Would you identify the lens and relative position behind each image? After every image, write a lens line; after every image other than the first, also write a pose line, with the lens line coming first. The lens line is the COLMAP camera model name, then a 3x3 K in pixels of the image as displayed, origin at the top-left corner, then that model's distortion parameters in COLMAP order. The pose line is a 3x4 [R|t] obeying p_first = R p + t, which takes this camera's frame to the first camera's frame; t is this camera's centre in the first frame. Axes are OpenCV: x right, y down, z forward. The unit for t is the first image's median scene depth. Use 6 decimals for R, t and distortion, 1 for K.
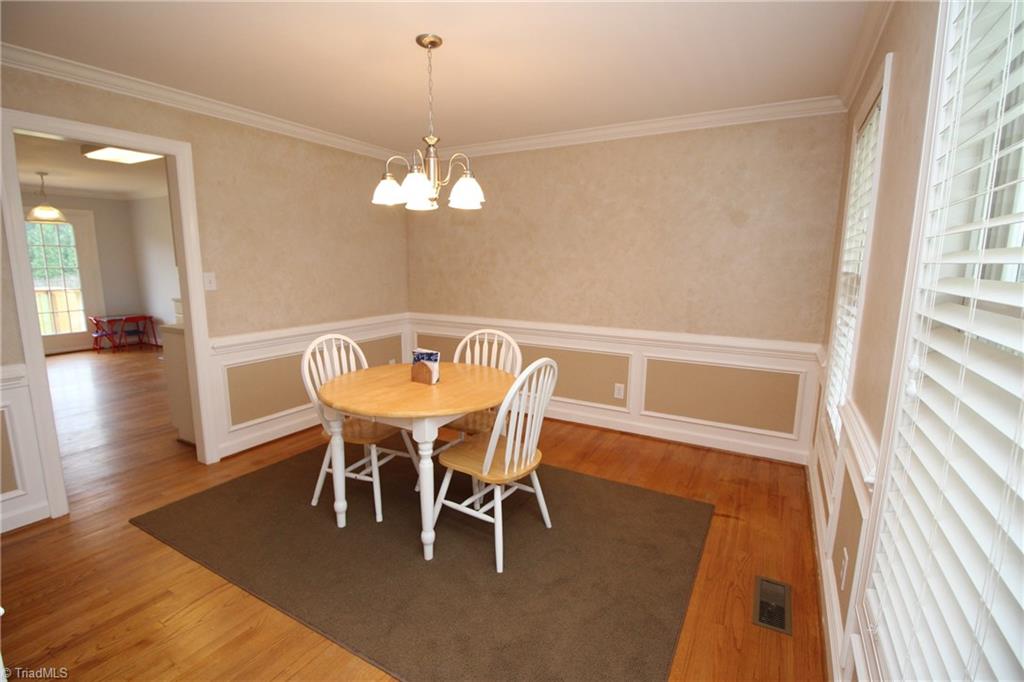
lens RADIAL K [[472.3, 0, 503.1], [0, 472.3, 341.1], [0, 0, 1]] dist [-0.001493, -0.012159]
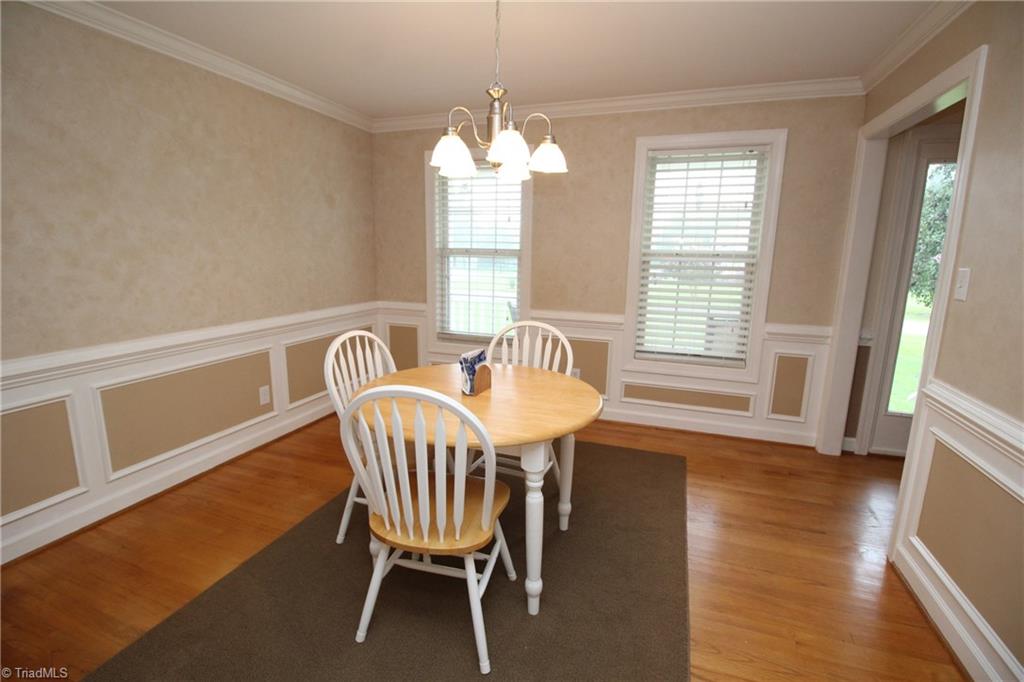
lens RADIAL K [[472.3, 0, 503.1], [0, 472.3, 341.1], [0, 0, 1]] dist [-0.001493, -0.012159]
pose [[-0.164296, -0.194747, 0.966995, -0.604354], [0.152204, 0.963572, 0.219918, -0.104175], [-0.974598, 0.183312, -0.128670, 0.682403]]
